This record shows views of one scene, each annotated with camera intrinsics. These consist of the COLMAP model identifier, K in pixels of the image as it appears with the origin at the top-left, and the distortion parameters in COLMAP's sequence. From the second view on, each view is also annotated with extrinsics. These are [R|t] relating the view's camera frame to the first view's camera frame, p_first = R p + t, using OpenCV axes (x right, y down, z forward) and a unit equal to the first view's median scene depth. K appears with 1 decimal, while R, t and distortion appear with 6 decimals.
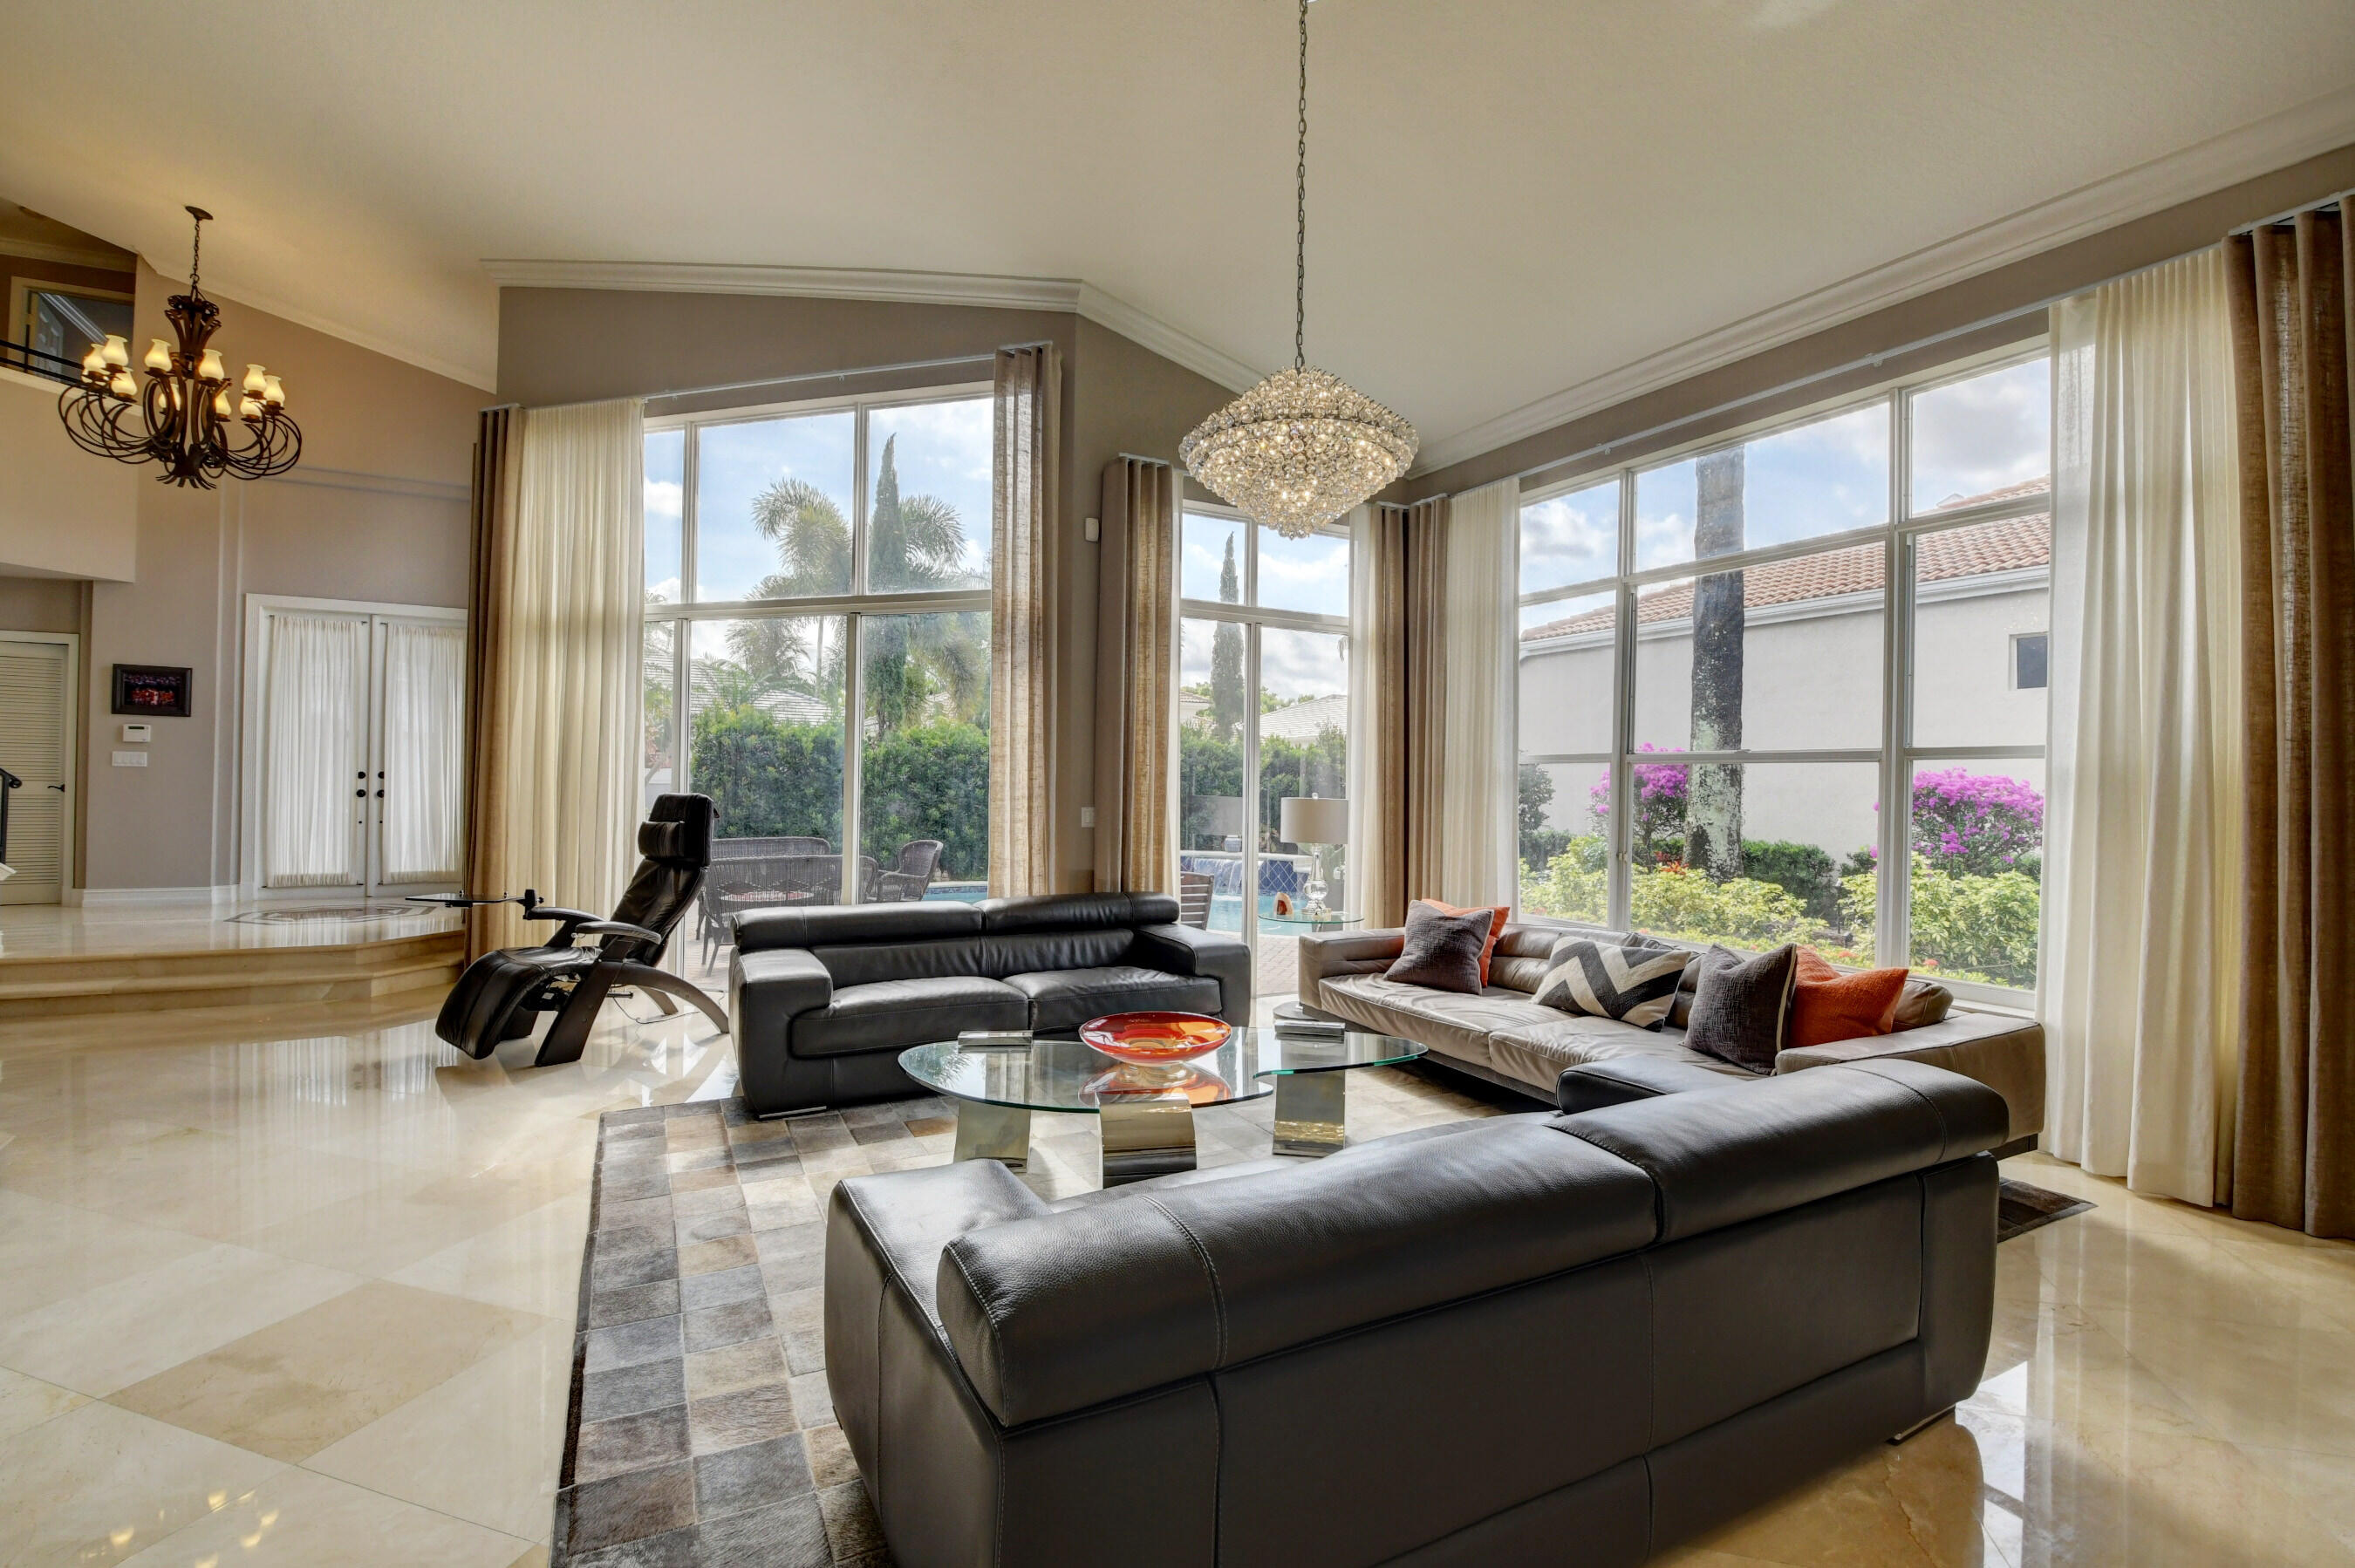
lens RADIAL K [[1032.7, 0, 1171.5], [0, 1032.7, 785.4], [0, 0, 1]] dist [-0.043781, -0.001117]
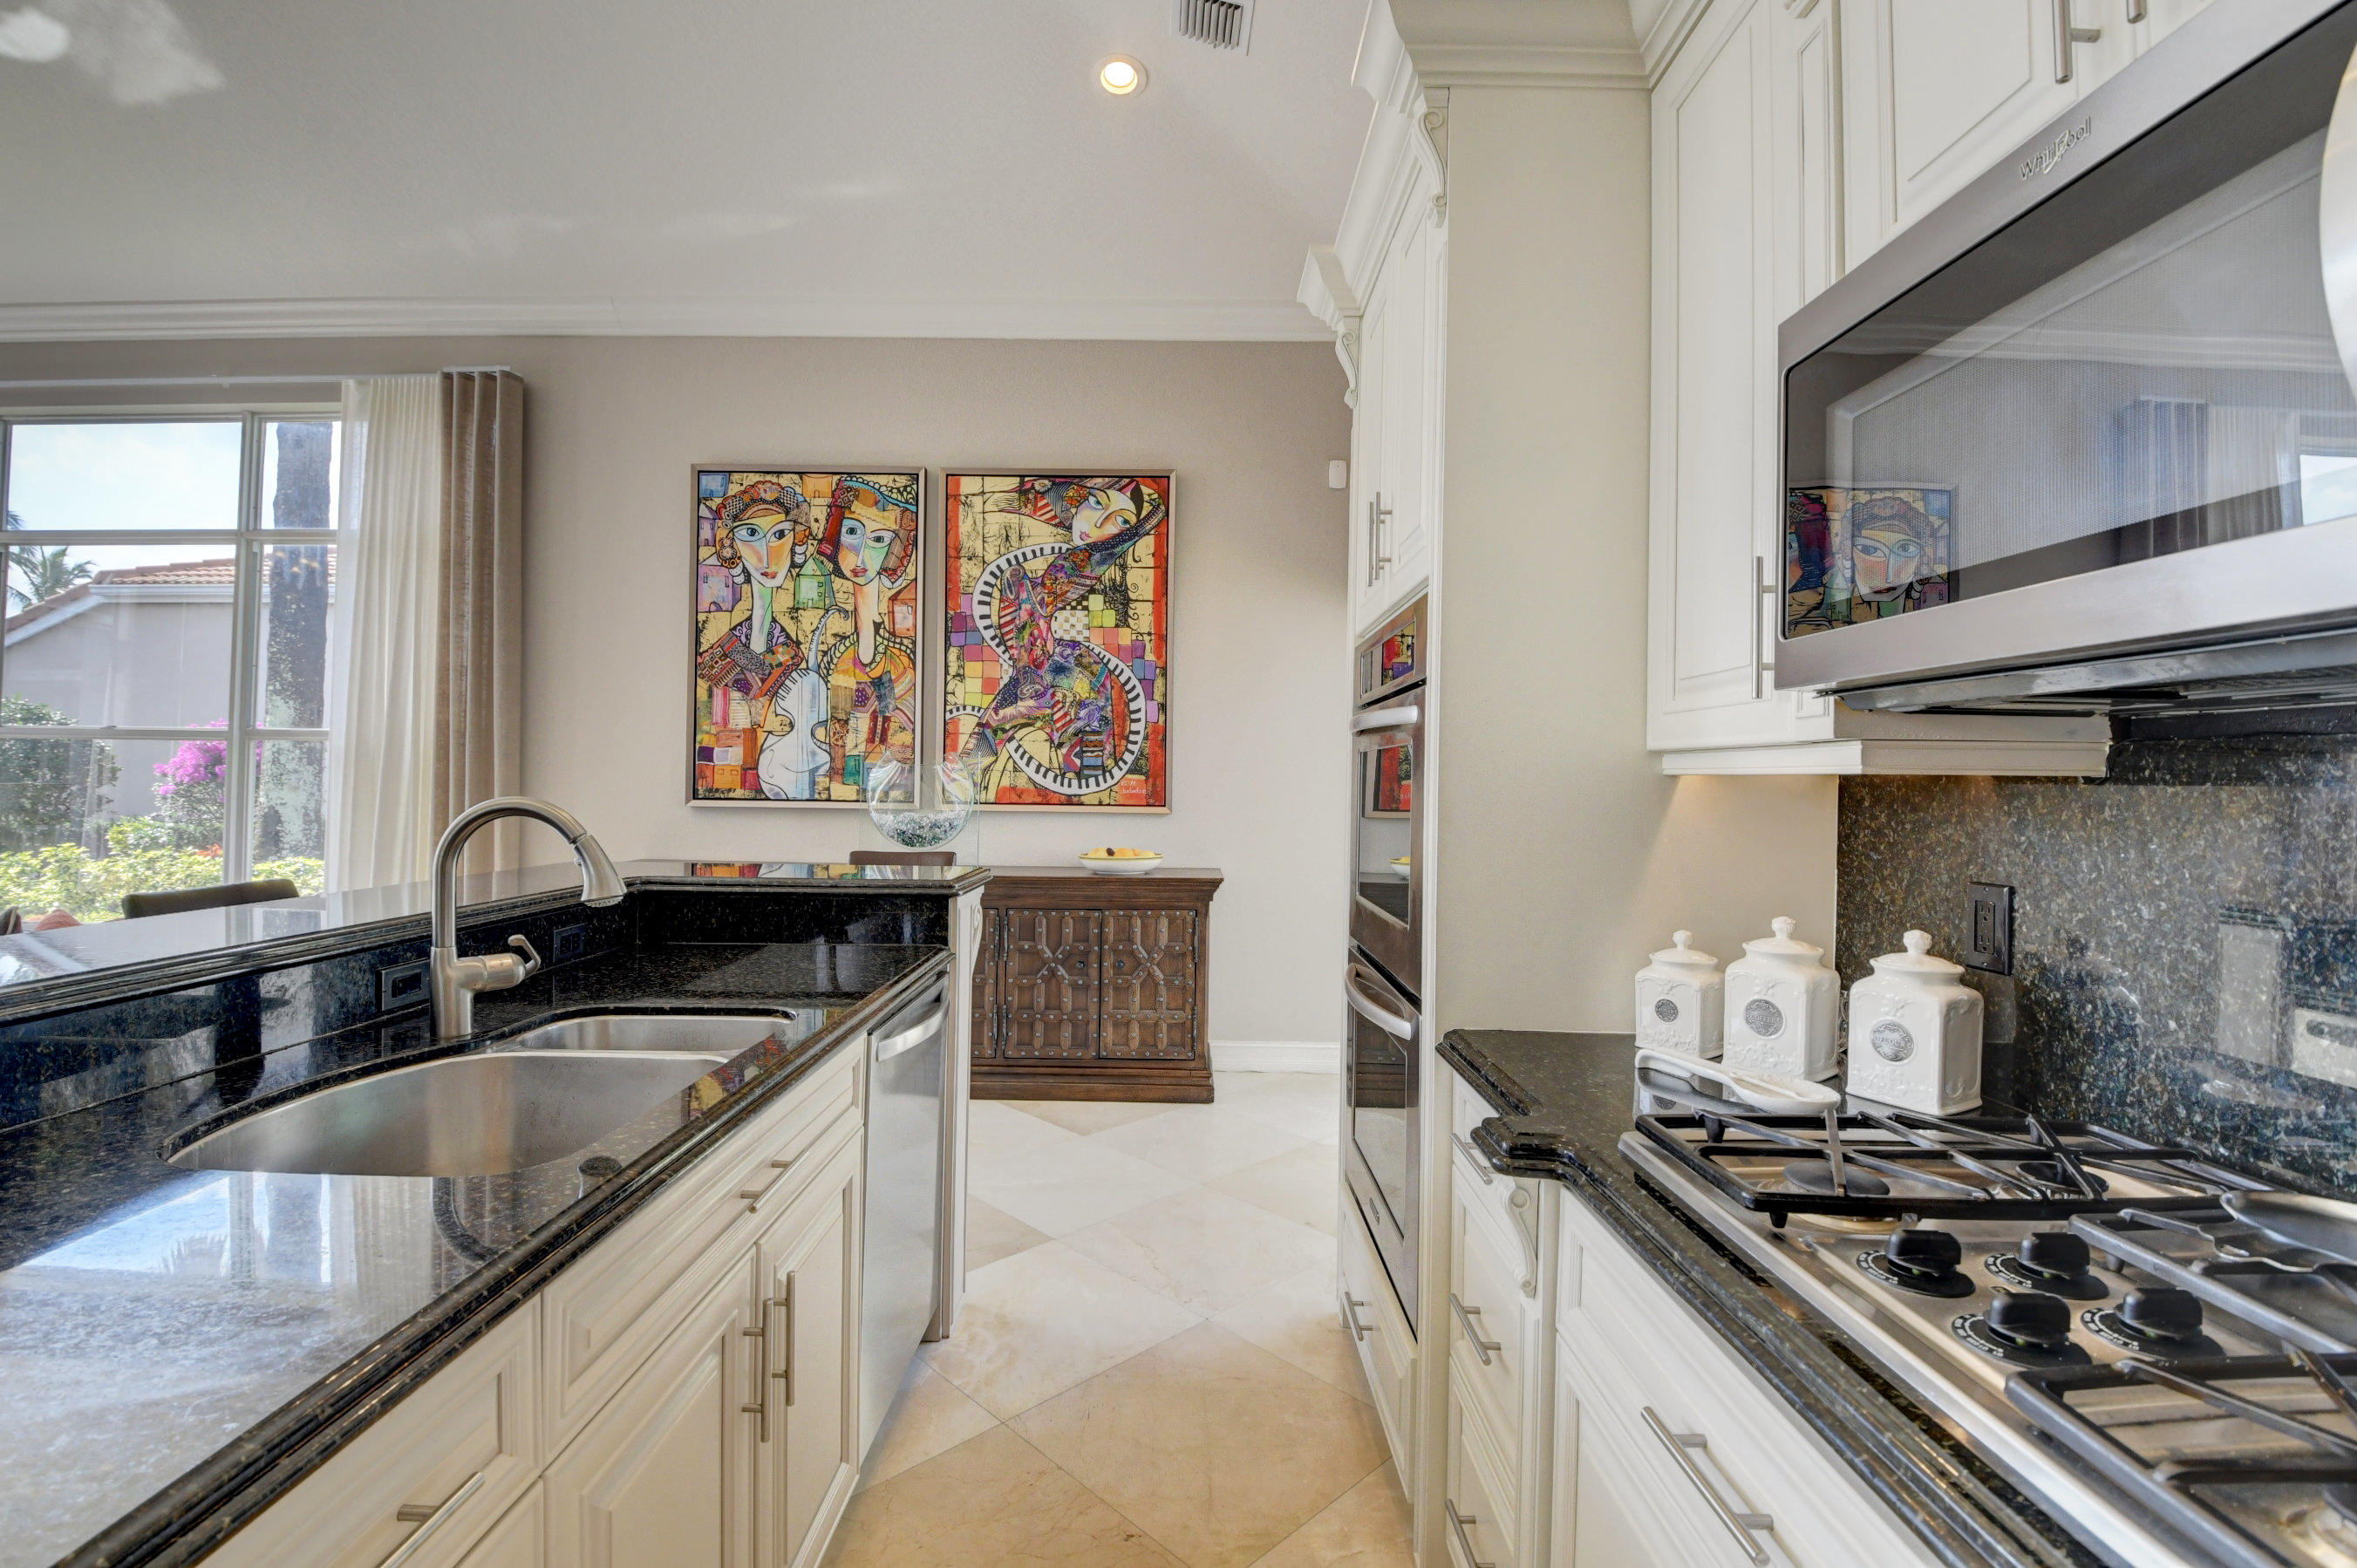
lens RADIAL K [[1033.7, 0, 1176.8], [0, 1033.7, 774.7], [0, 0, 1]] dist [-0.043781, -0.001117]
pose [[0.464105, 0.002764, 0.885776, 0.217039], [-0.006671, 0.999978, 0.000375, 0.011410], [-0.885755, -0.006083, 0.464113, -0.471231]]
